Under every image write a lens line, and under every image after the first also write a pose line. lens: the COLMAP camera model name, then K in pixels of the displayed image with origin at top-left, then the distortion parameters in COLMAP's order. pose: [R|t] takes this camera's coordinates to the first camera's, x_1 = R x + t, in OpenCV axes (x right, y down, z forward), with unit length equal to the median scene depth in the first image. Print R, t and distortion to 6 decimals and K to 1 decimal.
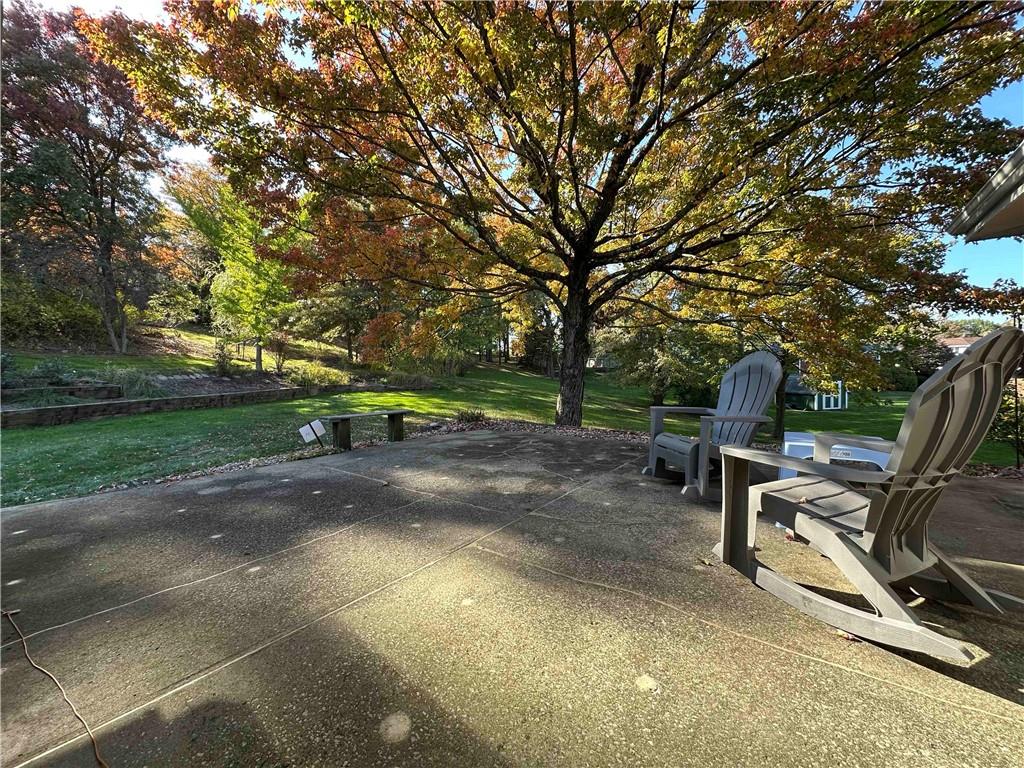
lens RADIAL K [[404.5, 0, 512.0], [0, 404.5, 384.0], [0, 0, 1]] dist [0.020354, 0.000149]
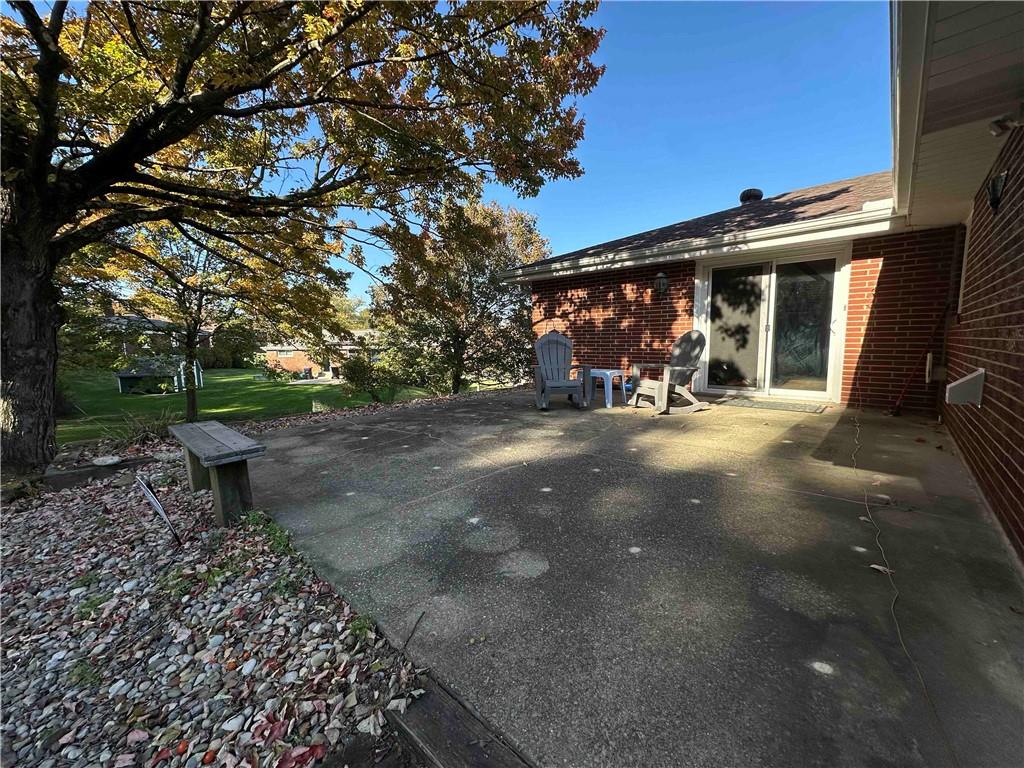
lens RADIAL K [[404.5, 0, 512.0], [0, 404.5, 384.0], [0, 0, 1]] dist [0.020354, 0.000149]
pose [[0.089285, -0.097406, 0.991232, -1.500261], [0.052980, 0.994262, 0.092932, -0.030433], [-0.994596, 0.044218, 0.093933, 1.160659]]
